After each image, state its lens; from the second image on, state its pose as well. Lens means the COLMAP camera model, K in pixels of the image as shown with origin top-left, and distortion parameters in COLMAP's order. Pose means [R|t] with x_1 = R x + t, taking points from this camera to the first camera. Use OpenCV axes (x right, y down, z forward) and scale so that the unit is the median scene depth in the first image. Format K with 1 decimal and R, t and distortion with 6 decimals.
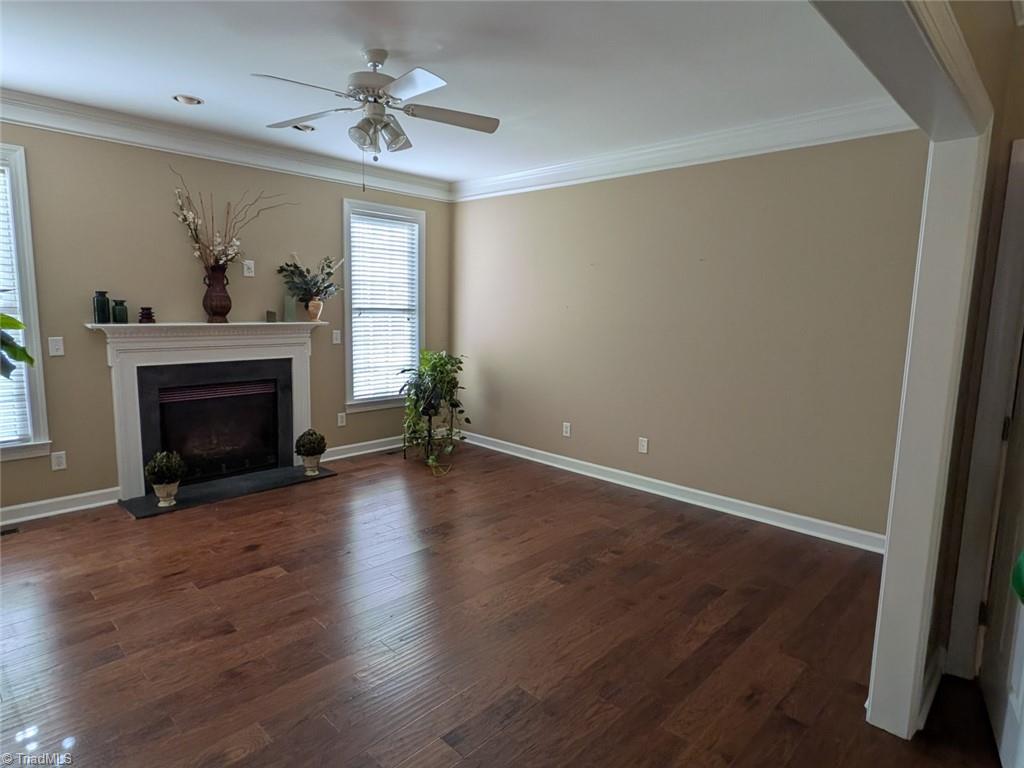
lens RADIAL K [[580.0, 0, 500.5], [0, 580.0, 379.4], [0, 0, 1]] dist [0.002808, 0.000947]
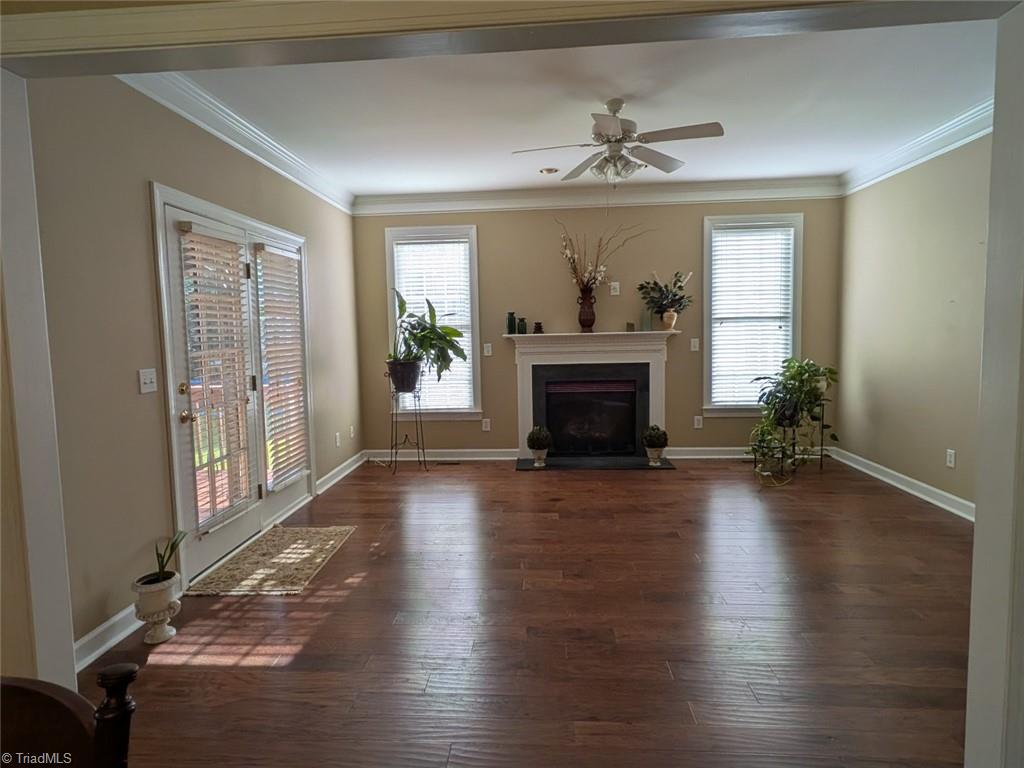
lens RADIAL K [[580.0, 0, 500.5], [0, 580.0, 379.4], [0, 0, 1]] dist [0.002808, 0.000947]
pose [[0.644589, 0.028928, -0.763982, 0.331869], [-0.064706, 0.997763, -0.016814, 0.034470], [0.761786, 0.060272, 0.645018, 0.031838]]
